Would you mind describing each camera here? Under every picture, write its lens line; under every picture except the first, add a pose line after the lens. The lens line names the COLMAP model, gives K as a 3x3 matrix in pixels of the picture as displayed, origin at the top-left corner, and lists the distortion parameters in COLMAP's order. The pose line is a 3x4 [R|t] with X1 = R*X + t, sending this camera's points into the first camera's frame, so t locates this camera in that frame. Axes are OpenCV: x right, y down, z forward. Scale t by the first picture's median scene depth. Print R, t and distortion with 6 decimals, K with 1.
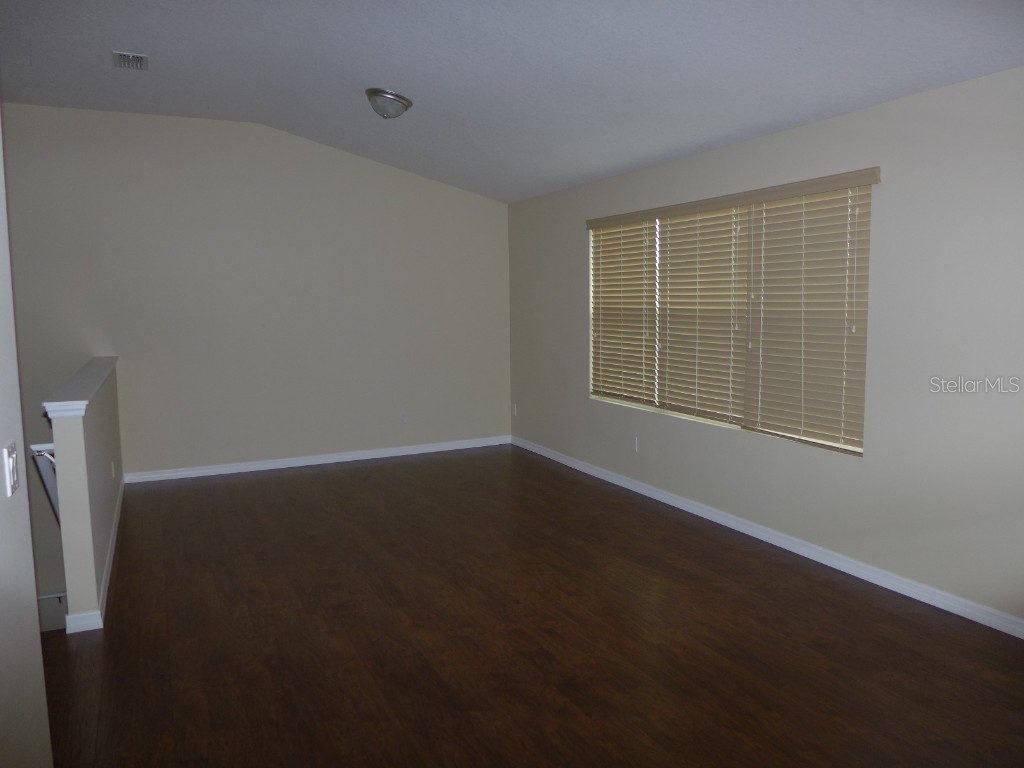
lens RADIAL K [[737.3, 0, 511.1], [0, 737.3, 379.7], [0, 0, 1]] dist [-0.052626, 0.006228]
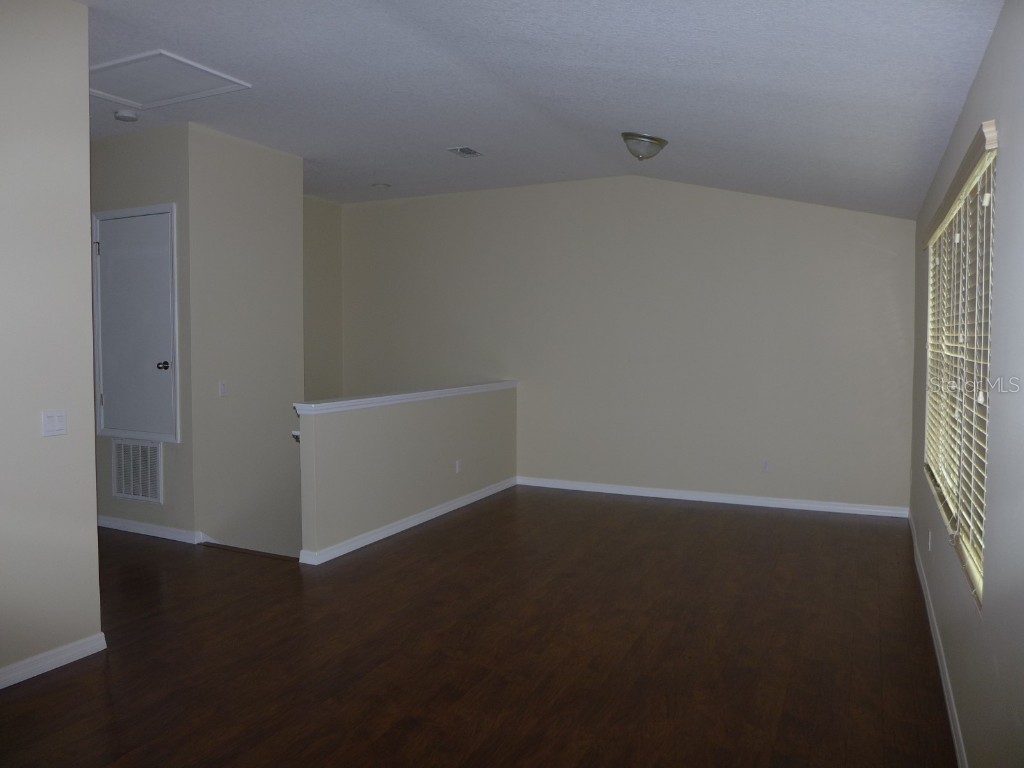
lens RADIAL K [[737.3, 0, 511.1], [0, 737.3, 379.7], [0, 0, 1]] dist [-0.052626, 0.006228]
pose [[0.615595, 0.053265, -0.786261, 0.447785], [-0.089539, 0.995980, -0.002631, -0.029806], [0.782960, 0.072021, 0.617889, 0.215806]]
